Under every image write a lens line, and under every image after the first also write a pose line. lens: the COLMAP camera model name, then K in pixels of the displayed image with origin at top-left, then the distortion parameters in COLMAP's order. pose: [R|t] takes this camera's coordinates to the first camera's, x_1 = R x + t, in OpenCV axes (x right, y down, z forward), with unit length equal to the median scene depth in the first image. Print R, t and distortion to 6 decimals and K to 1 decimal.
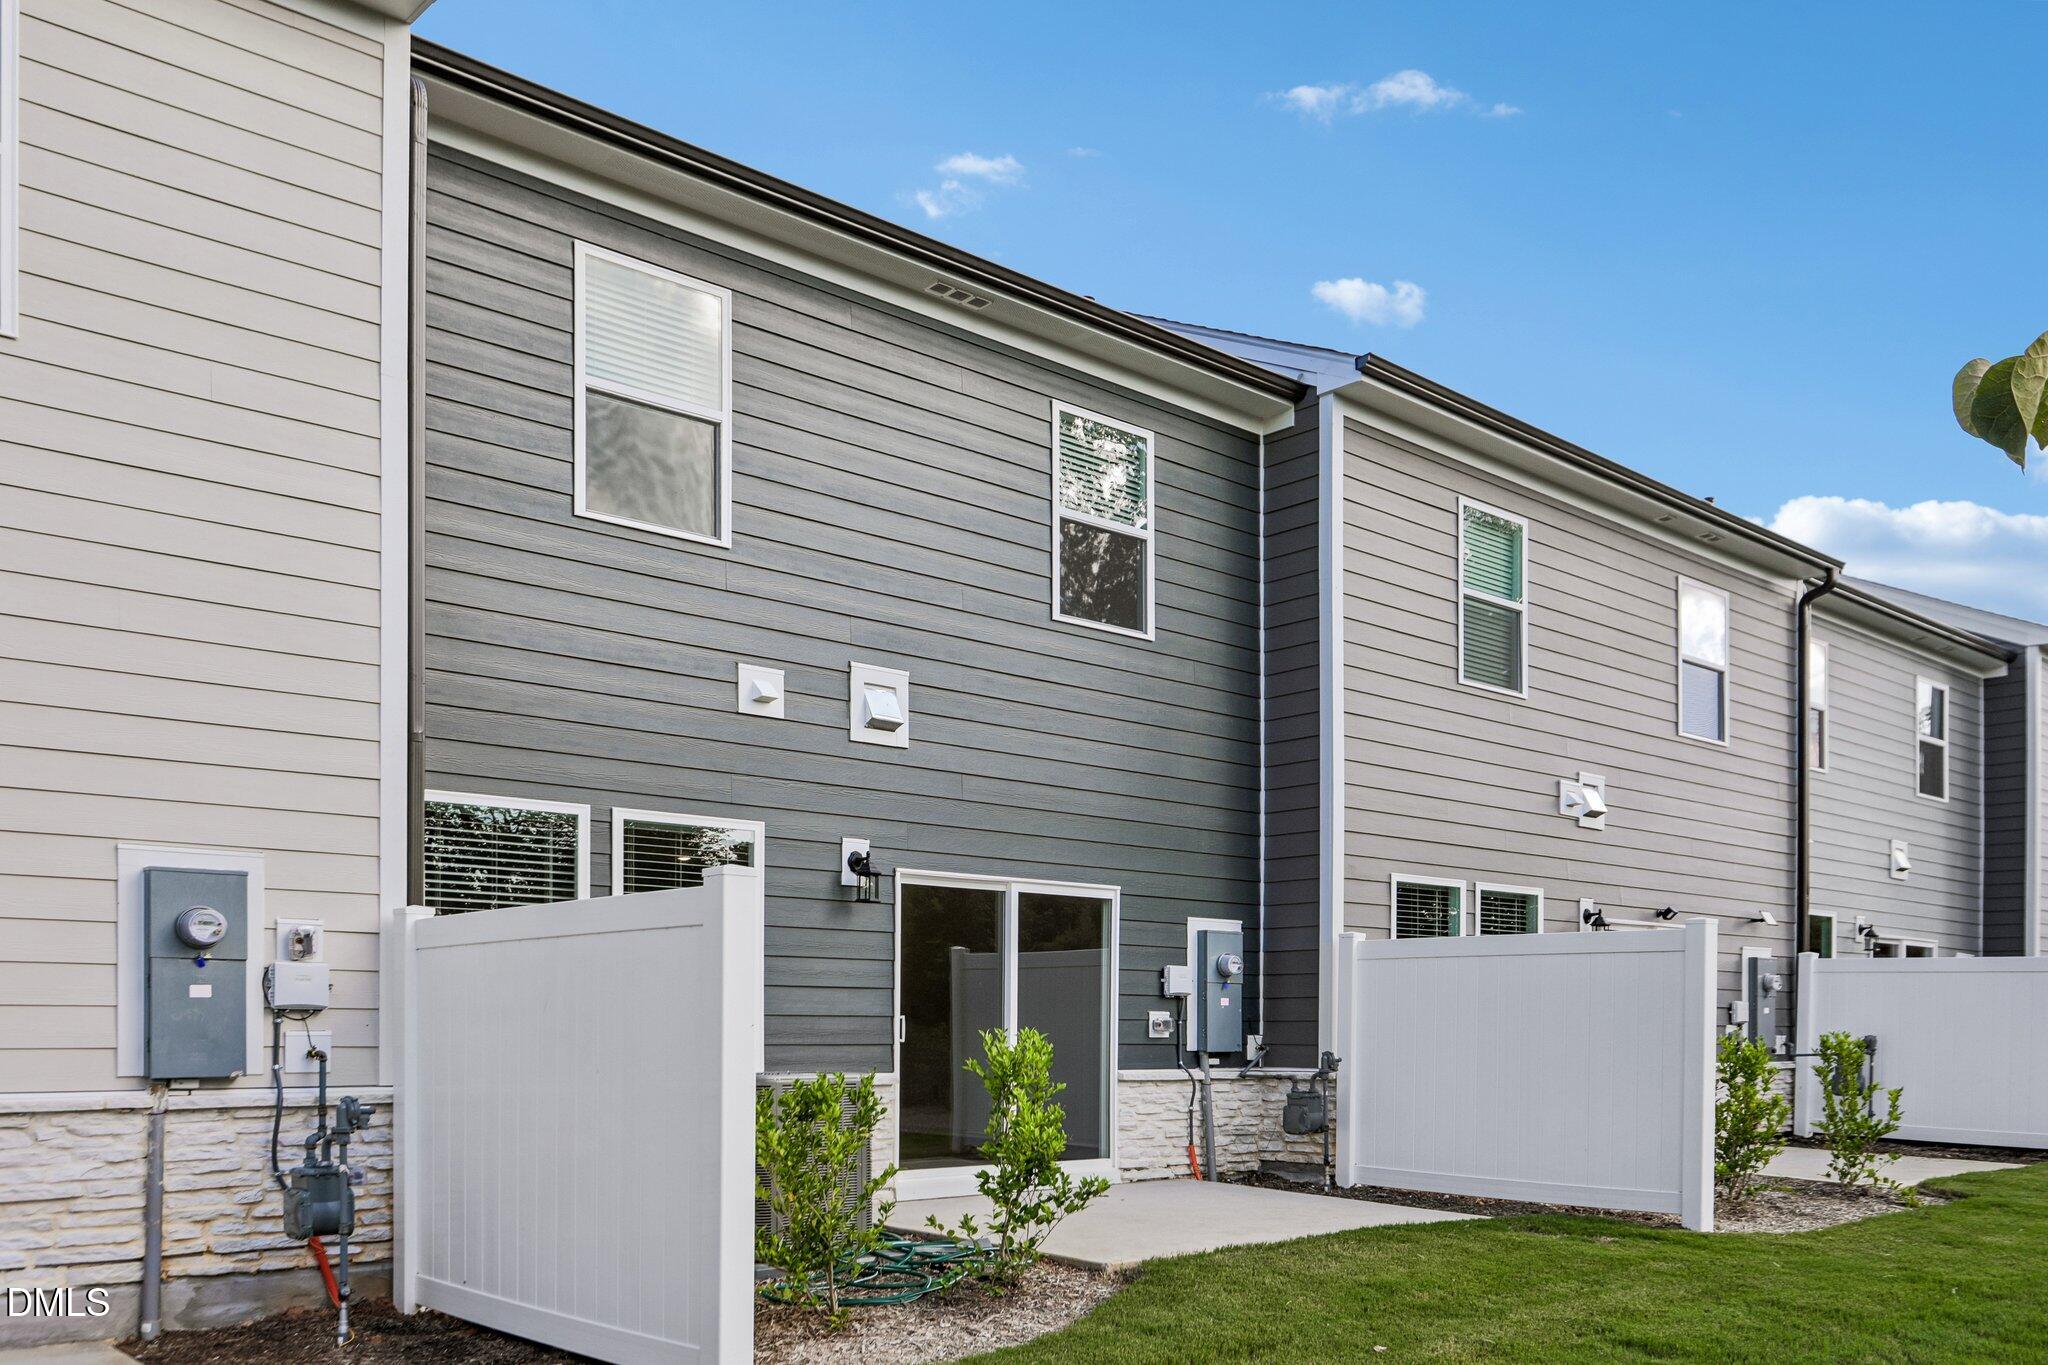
lens RADIAL K [[1589.6, 0, 1030.1], [0, 1589.6, 683.2], [0, 0, 1]] dist [-0.032357, -0.003603]
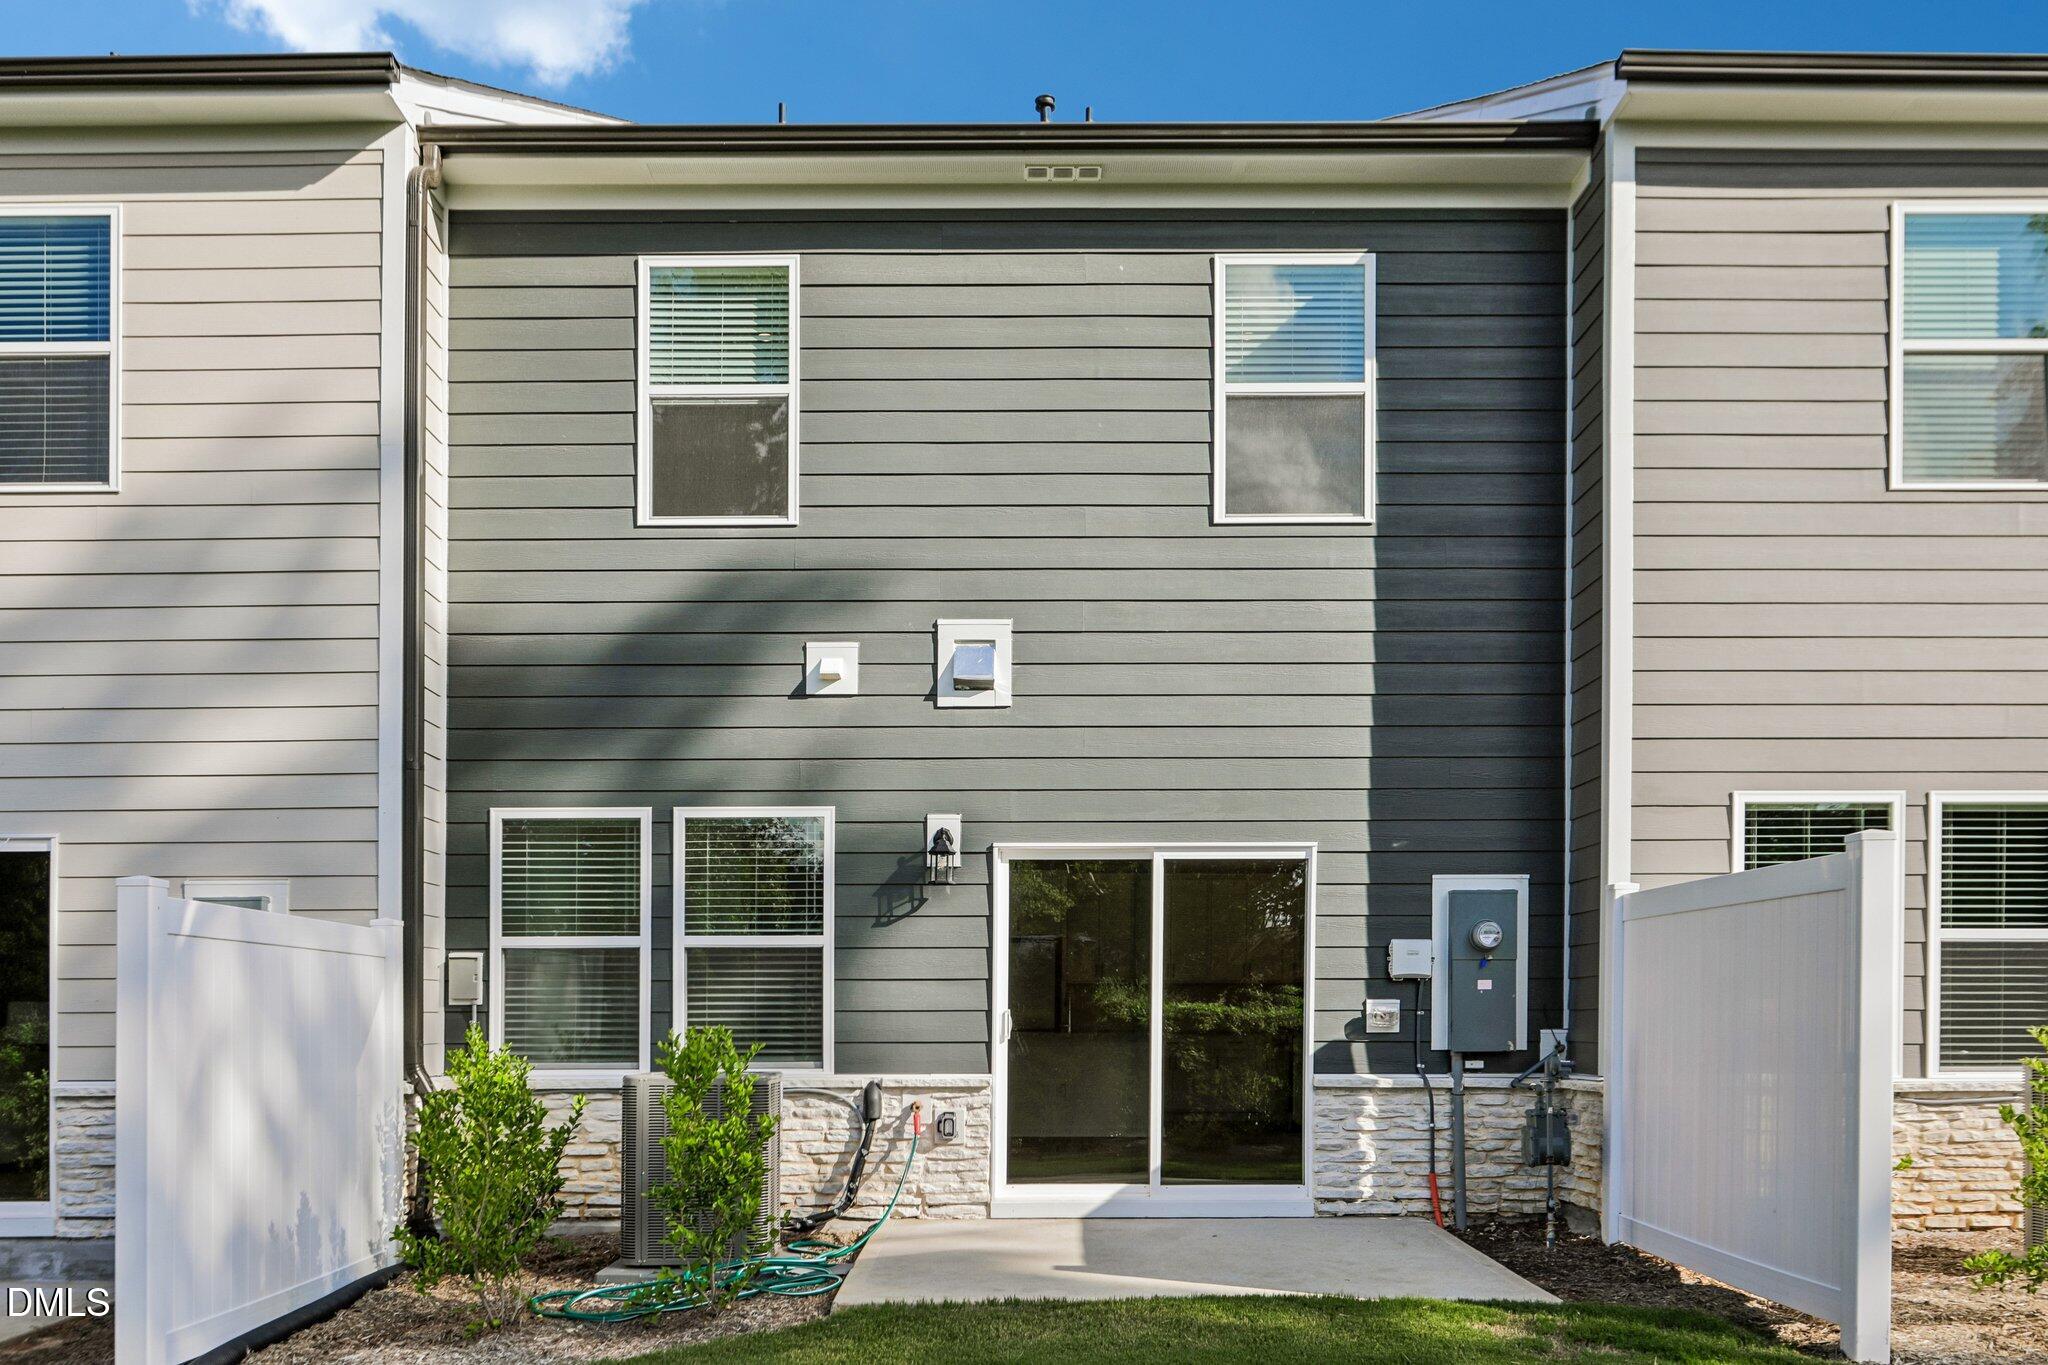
lens RADIAL K [[1487.4, 0, 1099.6], [0, 1487.4, 750.8], [0, 0, 1]] dist [-0.006399, -0.004941]
pose [[0.766170, -0.107541, -0.633576, 0.449563], [0.145381, 0.989344, 0.007878, 0.061600], [0.625977, -0.098146, 0.773641, 0.366650]]
